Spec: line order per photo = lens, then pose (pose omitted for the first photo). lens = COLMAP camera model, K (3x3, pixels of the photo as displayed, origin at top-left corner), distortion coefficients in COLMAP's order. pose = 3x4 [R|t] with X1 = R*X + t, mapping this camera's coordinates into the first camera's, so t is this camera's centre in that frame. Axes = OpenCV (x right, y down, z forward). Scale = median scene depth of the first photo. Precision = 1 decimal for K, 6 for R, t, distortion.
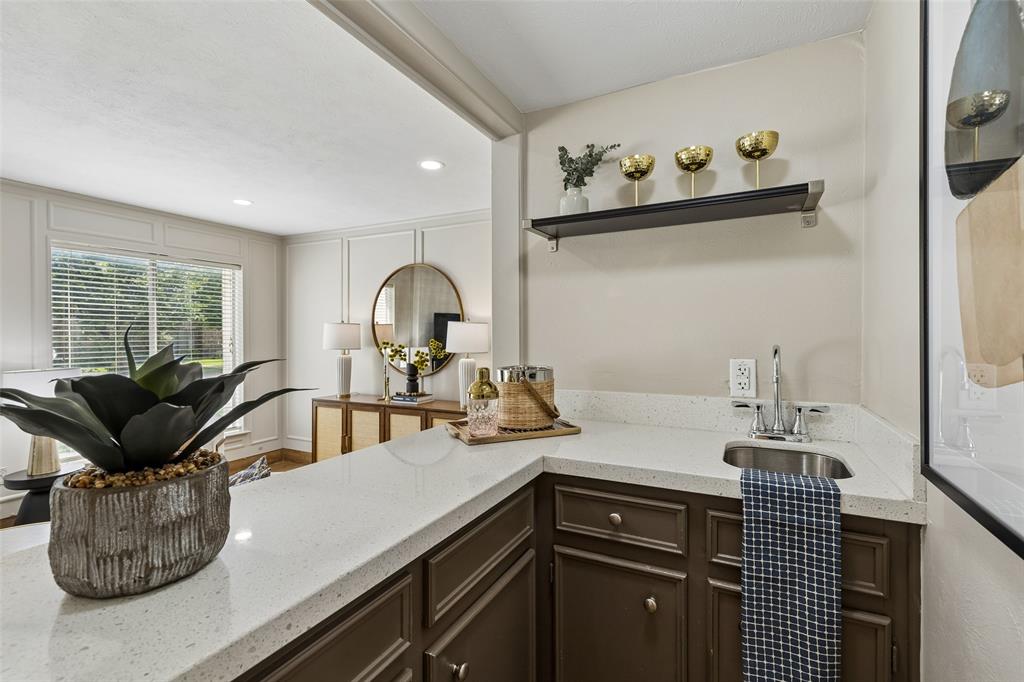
lens RADIAL K [[468.4, 0, 512.8], [0, 468.4, 331.5], [0, 0, 1]] dist [0.008102, -0.000837]
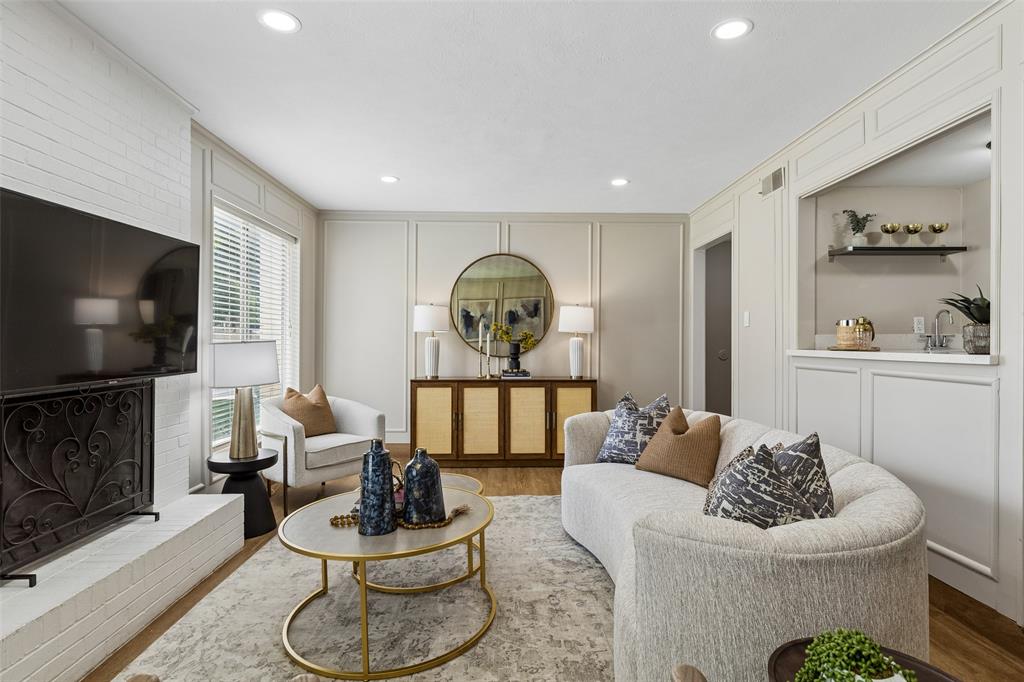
lens RADIAL K [[534.5, 0, 518.7], [0, 534.5, 338.4], [0, 0, 1]] dist [0.007124, -0.002107]
pose [[0.874126, 0.008051, 0.485633, -2.611774], [-0.006225, 0.999966, -0.005373, 0.198048], [-0.485660, 0.001674, 0.874146, -0.354144]]
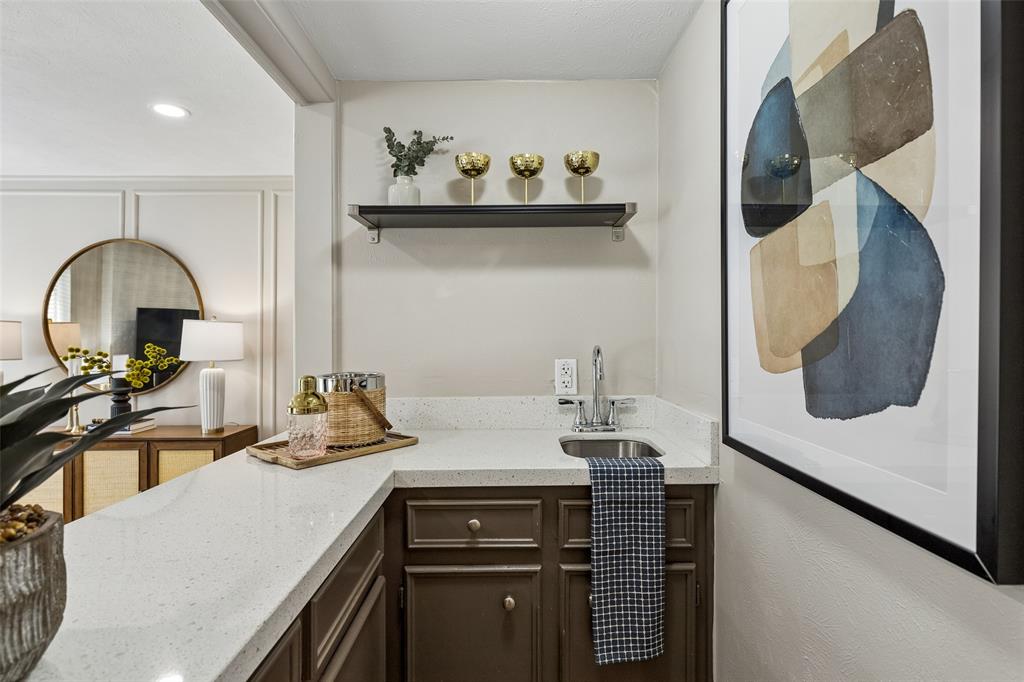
lens RADIAL K [[534.5, 0, 517.6], [0, 534.5, 328.9], [0, 0, 1]] dist [0.007124, -0.002107]
pose [[0.886565, 0.003597, 0.462591, -0.177882], [-0.000129, 0.999972, -0.007527, -0.000710], [-0.462605, 0.006613, 0.886540, -0.027336]]
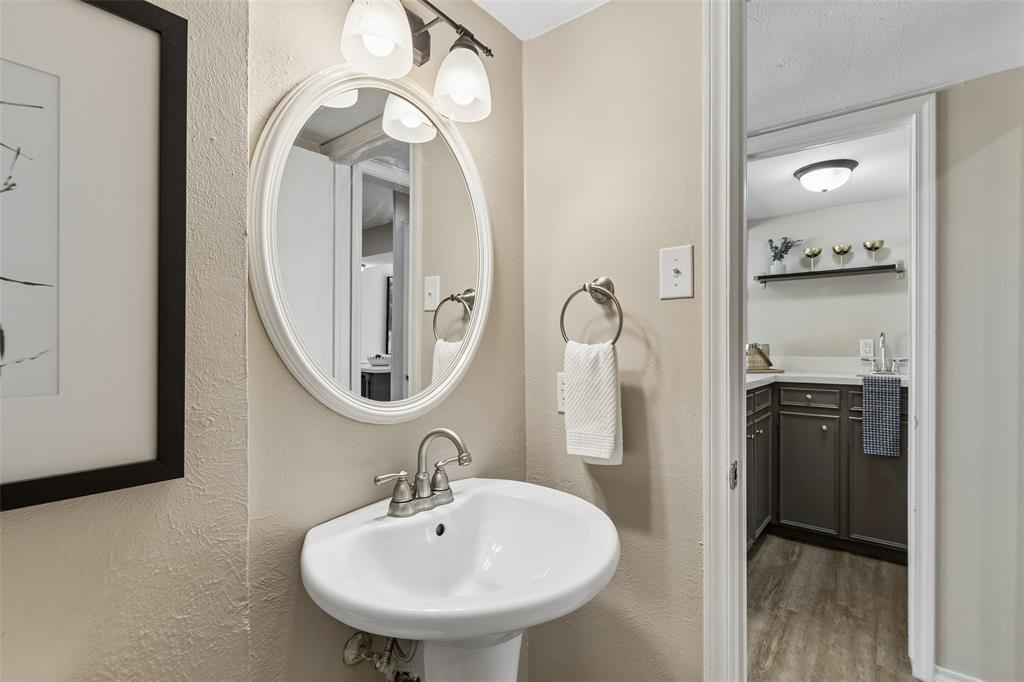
lens RADIAL K [[468.4, 0, 517.9], [0, 468.4, 340.2], [0, 0, 1]] dist [0.008102, -0.000837]
pose [[0.977369, 0.003372, -0.211513, -0.662321], [-0.002804, 0.999992, 0.002983, 0.063208], [0.211522, -0.002322, 0.977371, -1.550163]]
